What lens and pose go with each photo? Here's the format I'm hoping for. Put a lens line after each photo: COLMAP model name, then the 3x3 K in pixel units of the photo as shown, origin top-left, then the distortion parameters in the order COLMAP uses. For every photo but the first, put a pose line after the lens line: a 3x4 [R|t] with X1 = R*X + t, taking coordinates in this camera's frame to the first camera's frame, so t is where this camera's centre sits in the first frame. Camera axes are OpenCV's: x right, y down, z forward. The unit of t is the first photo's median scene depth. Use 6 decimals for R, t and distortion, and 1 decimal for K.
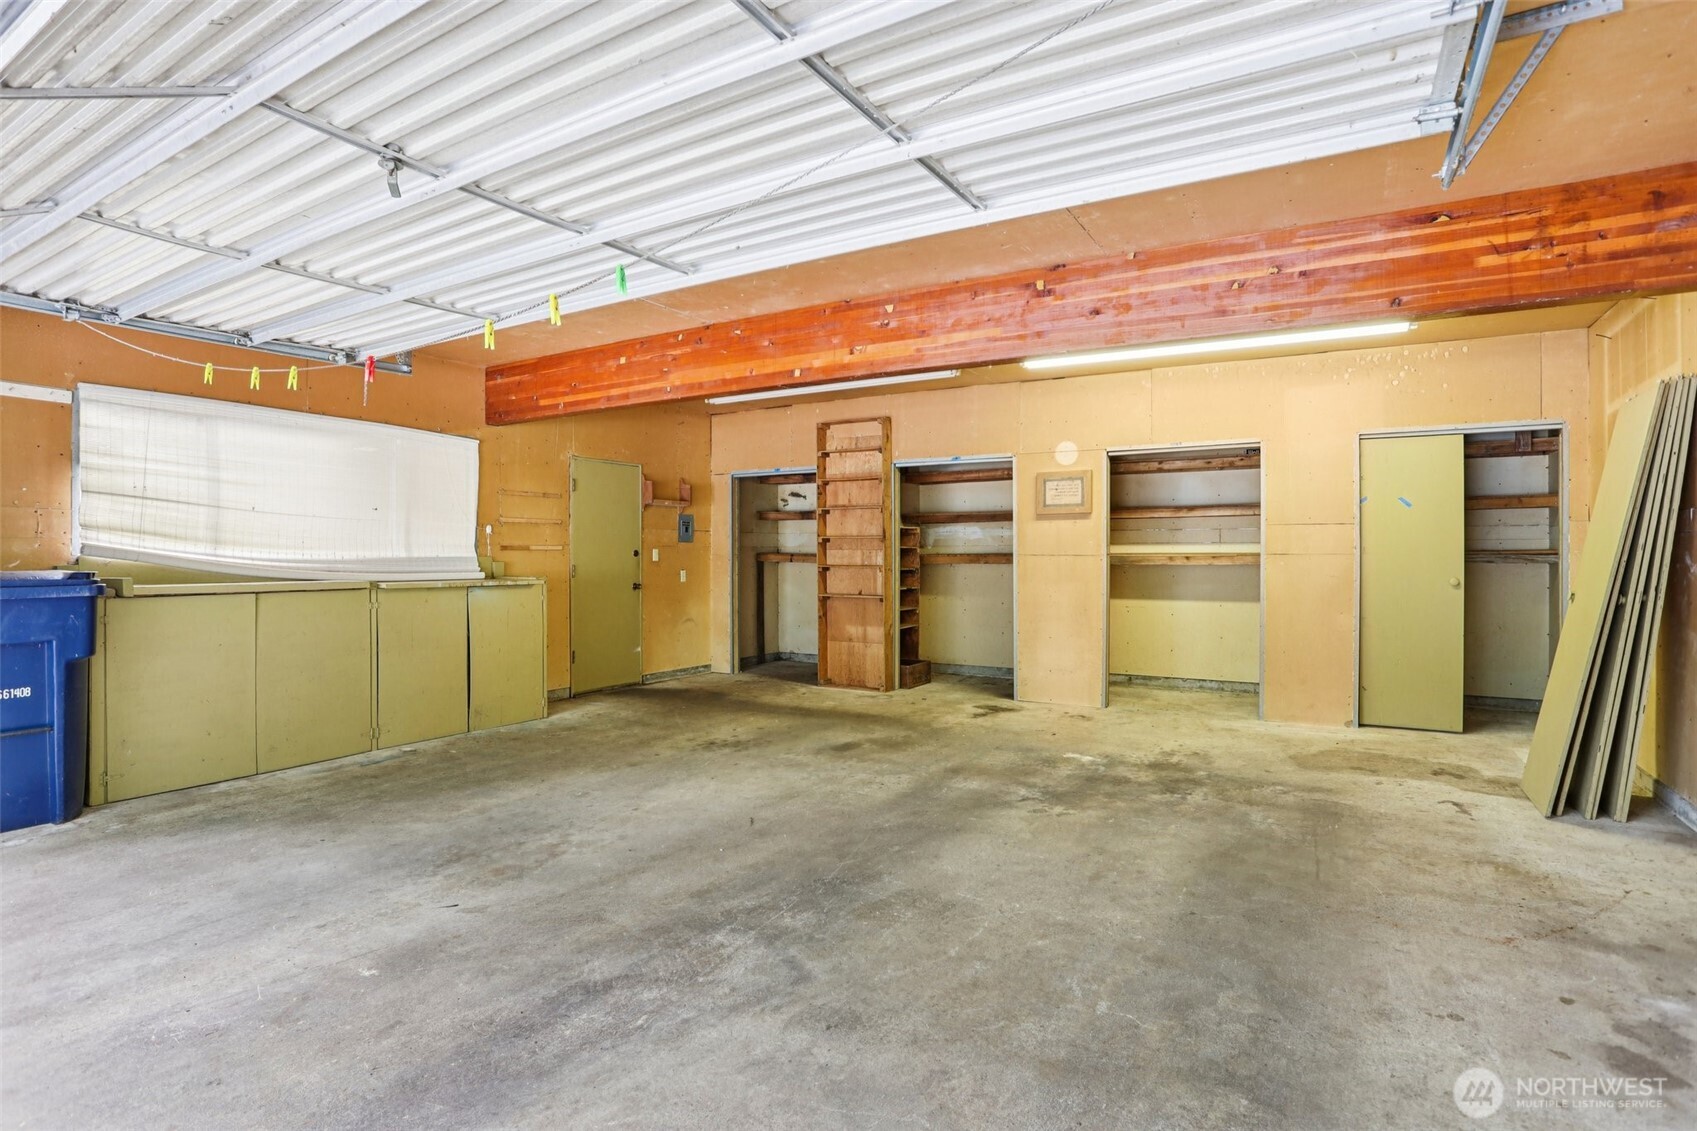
lens RADIAL K [[848.2, 0, 845.9], [0, 848.2, 551.1], [0, 0, 1]] dist [-0.073853, 0.034059]
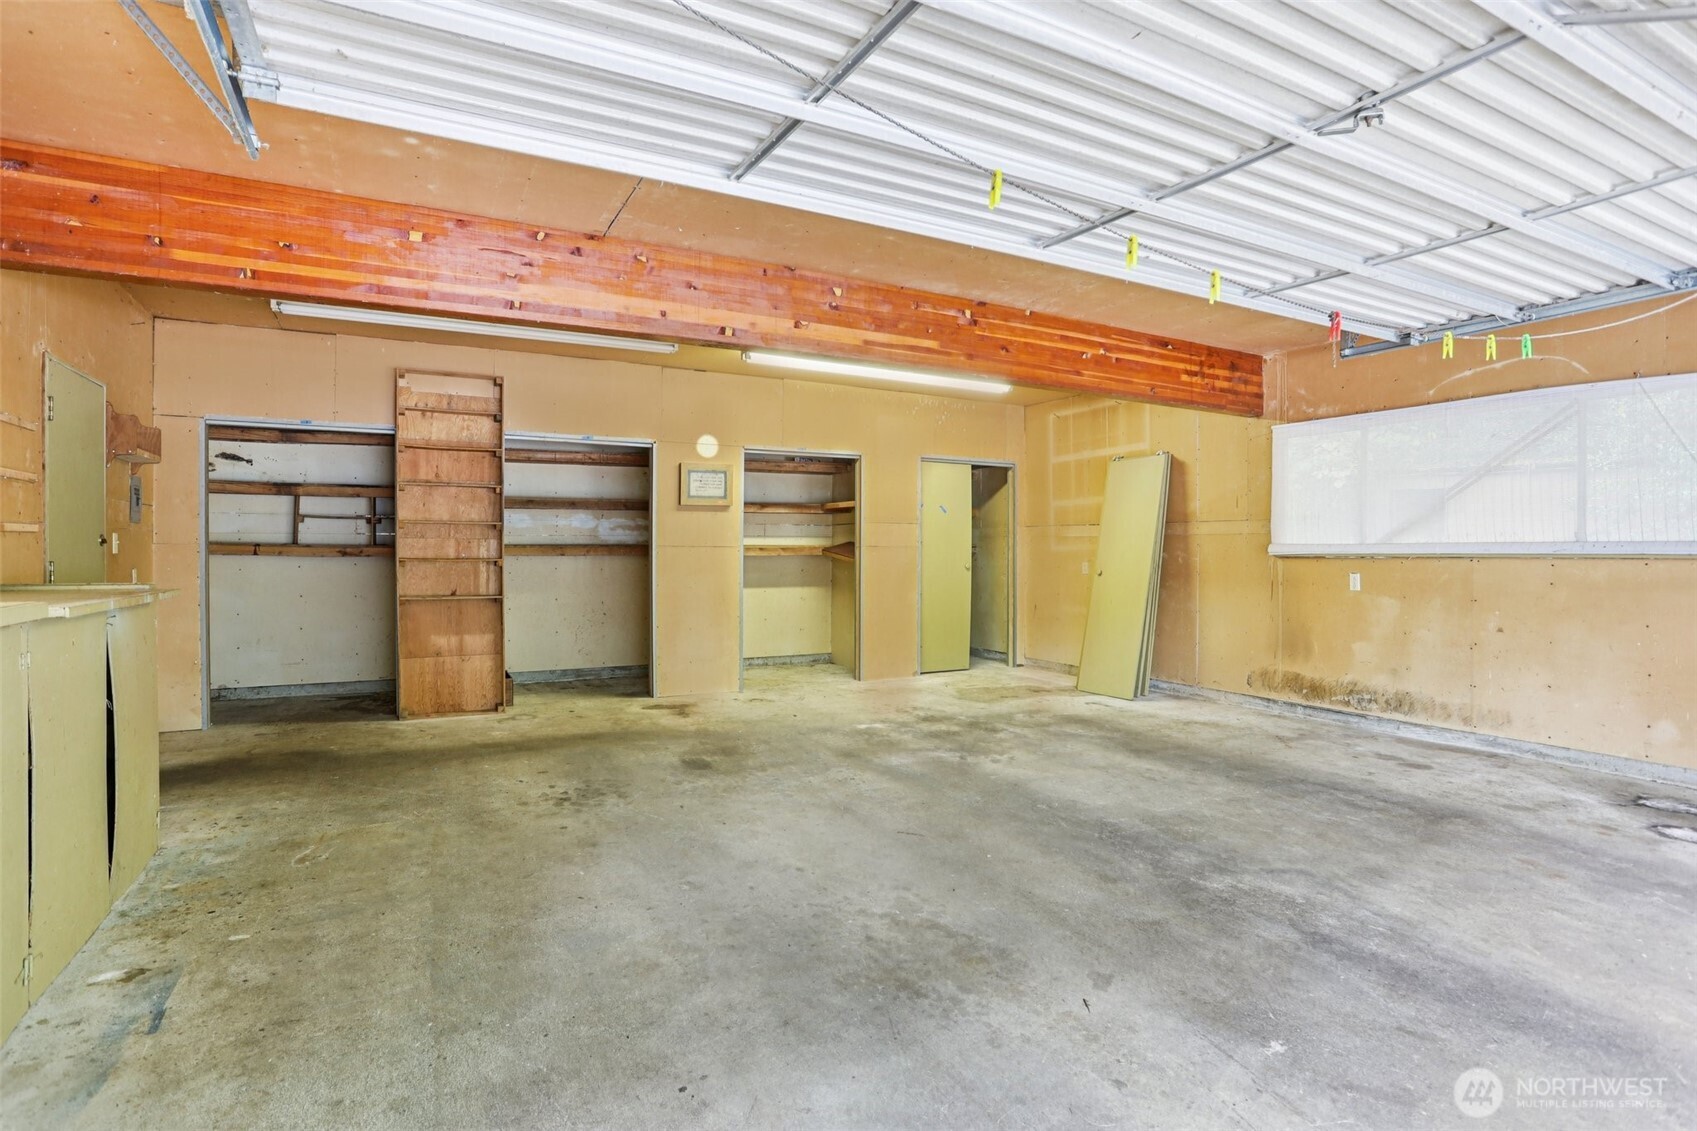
lens RADIAL K [[848.2, 0, 845.9], [0, 848.2, 551.1], [0, 0, 1]] dist [-0.073853, 0.034059]
pose [[0.514590, -0.000582, 0.857436, -1.069914], [-0.006347, 0.999970, 0.004488, 0.009703], [-0.857413, -0.007751, 0.514570, 0.673377]]
